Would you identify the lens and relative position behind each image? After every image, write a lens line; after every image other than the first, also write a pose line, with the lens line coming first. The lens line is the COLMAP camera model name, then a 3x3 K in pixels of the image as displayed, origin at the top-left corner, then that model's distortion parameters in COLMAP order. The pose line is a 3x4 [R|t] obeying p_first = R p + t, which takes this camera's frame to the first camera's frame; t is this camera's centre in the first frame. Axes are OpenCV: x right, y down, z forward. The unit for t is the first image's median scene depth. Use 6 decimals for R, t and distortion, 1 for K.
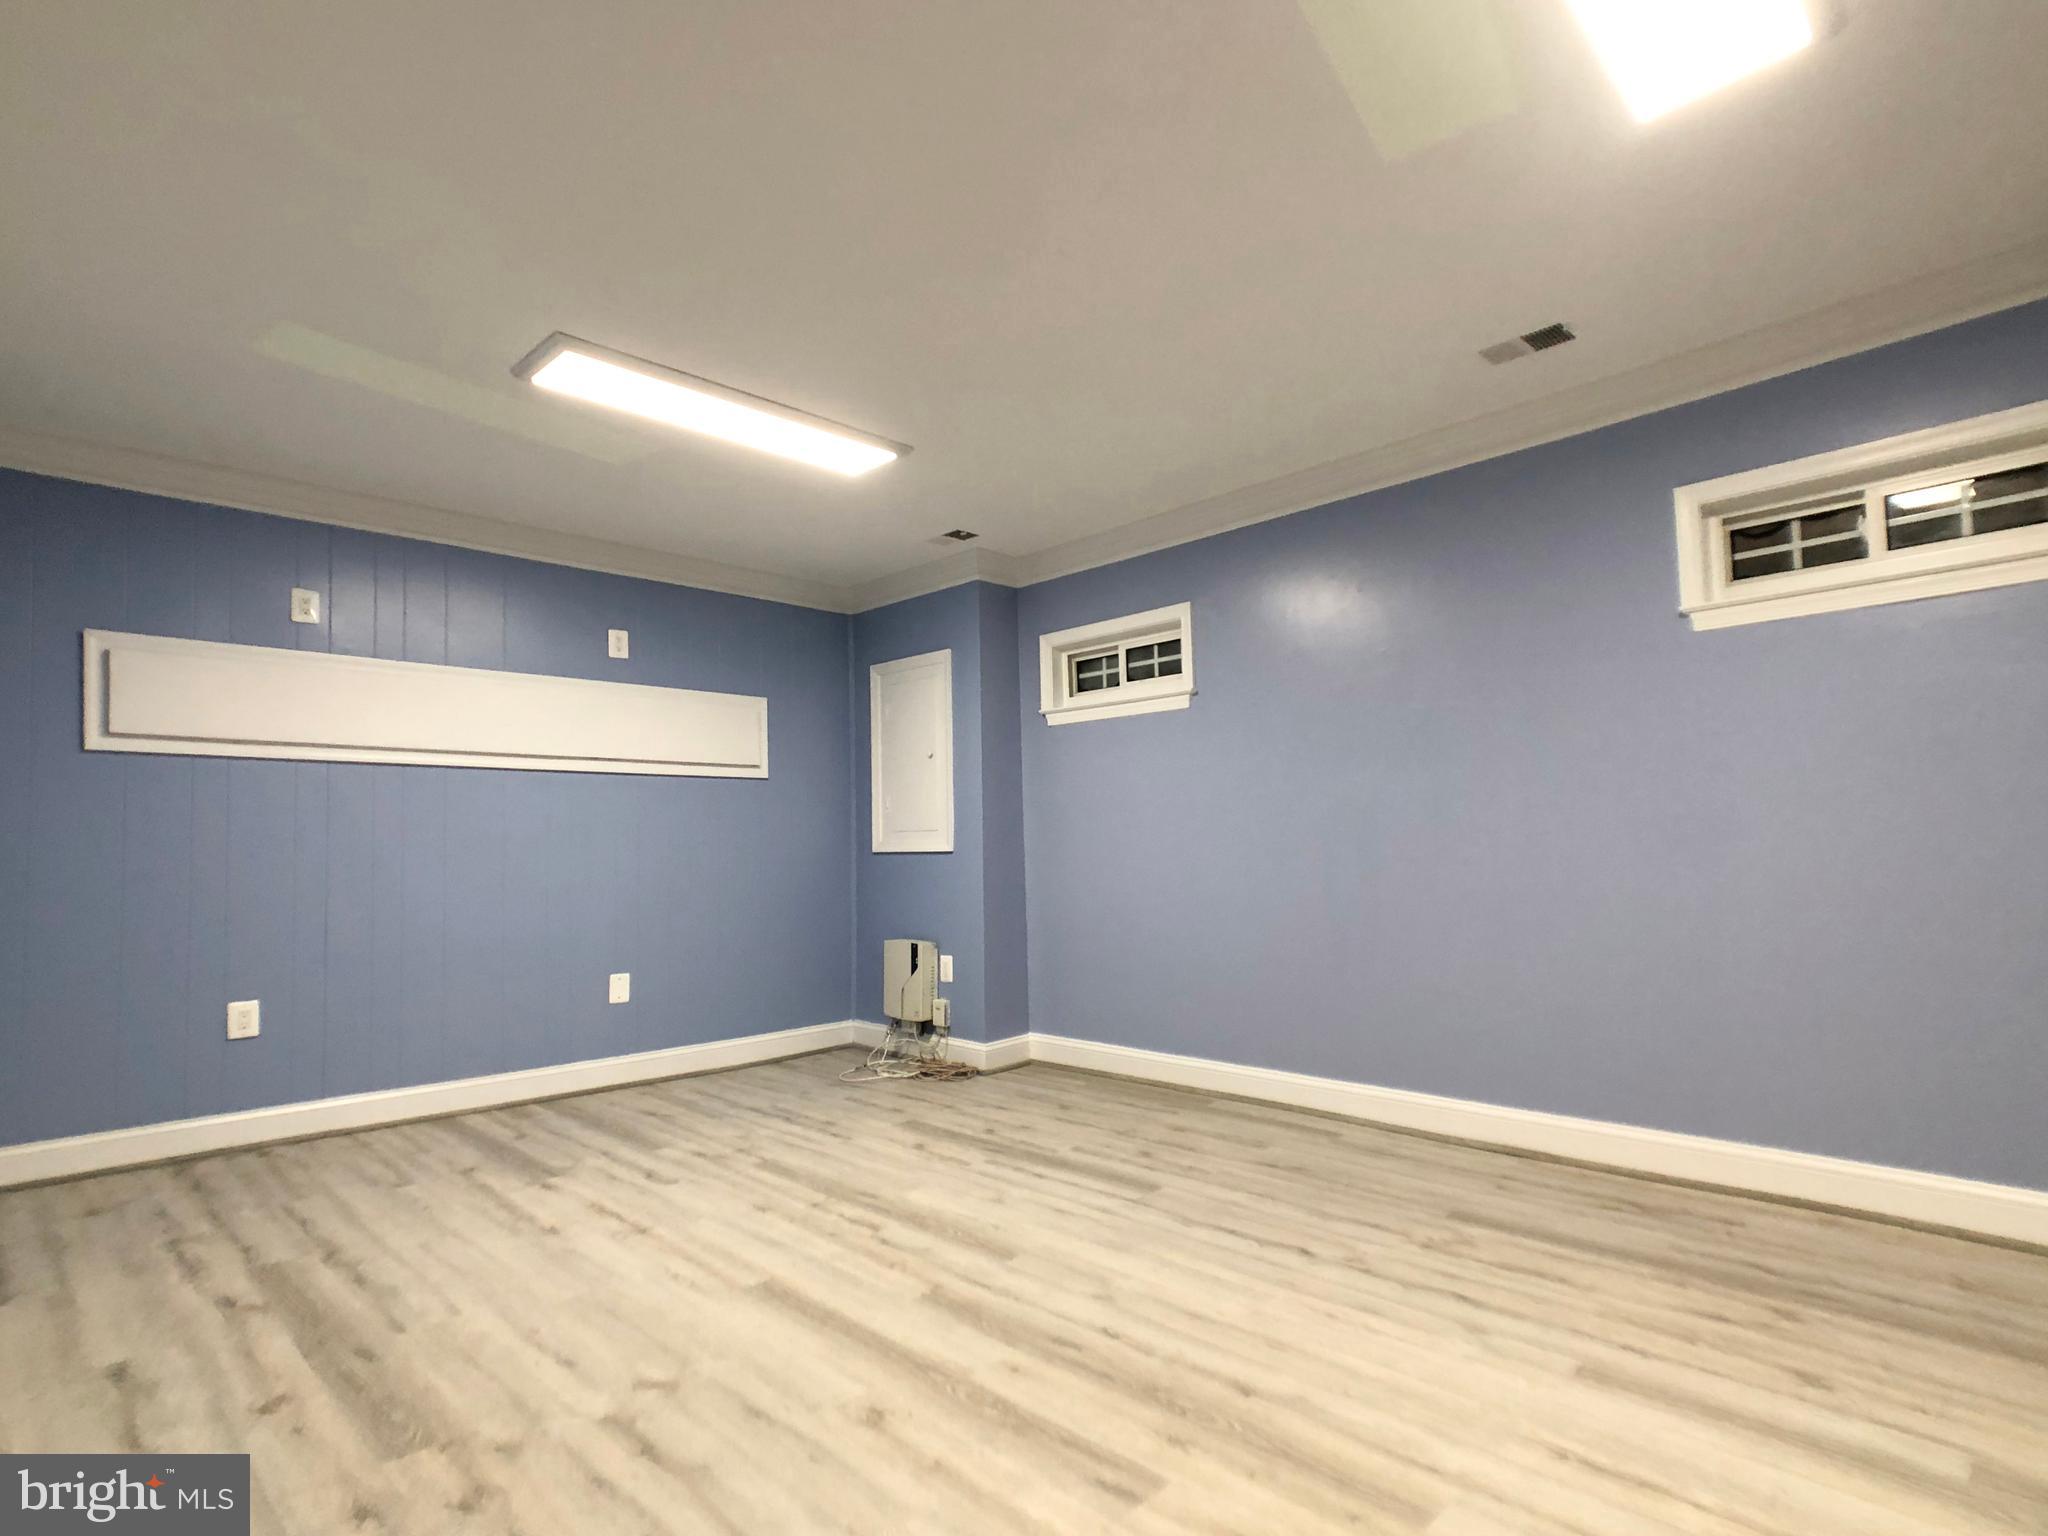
lens RADIAL K [[1099.3, 0, 933.2], [0, 1099.3, 760.0], [0, 0, 1]] dist [-0.000654, -0.000215]
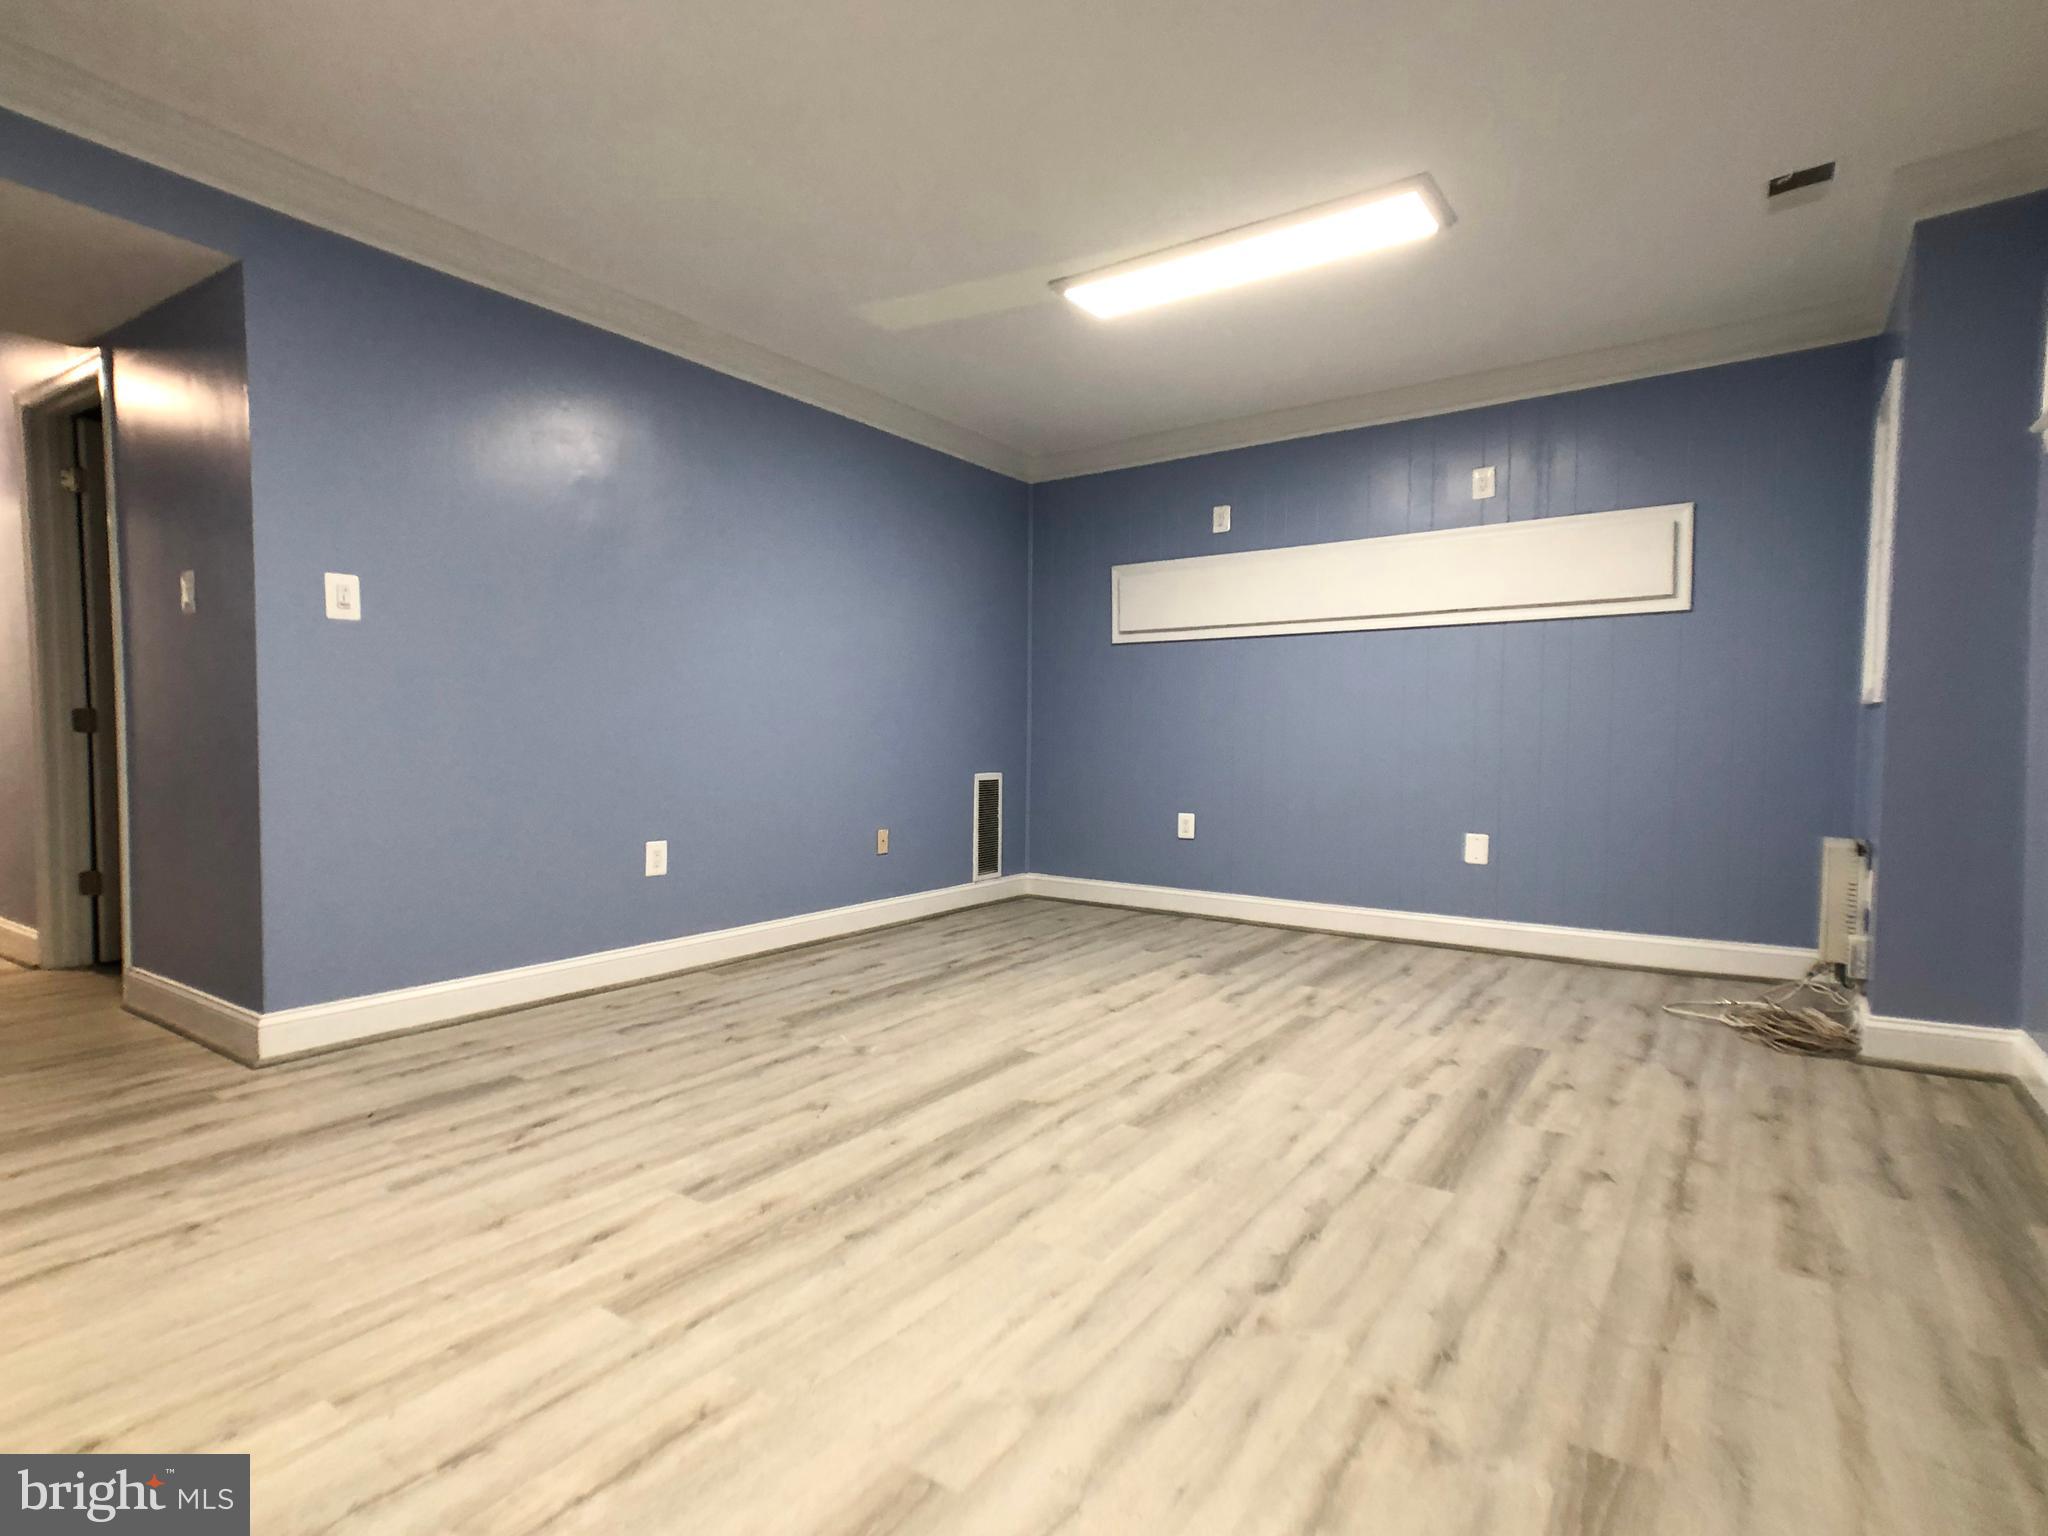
lens RADIAL K [[1028.5, 0, 1026.7], [0, 1028.5, 796.1], [0, 0, 1]] dist [0.009856, 0.006849]
pose [[0.206788, 0.085618, -0.974632, 1.152708], [0.081490, 0.991195, 0.104362, 0.079516], [0.974986, -0.101004, 0.197991, 0.956906]]
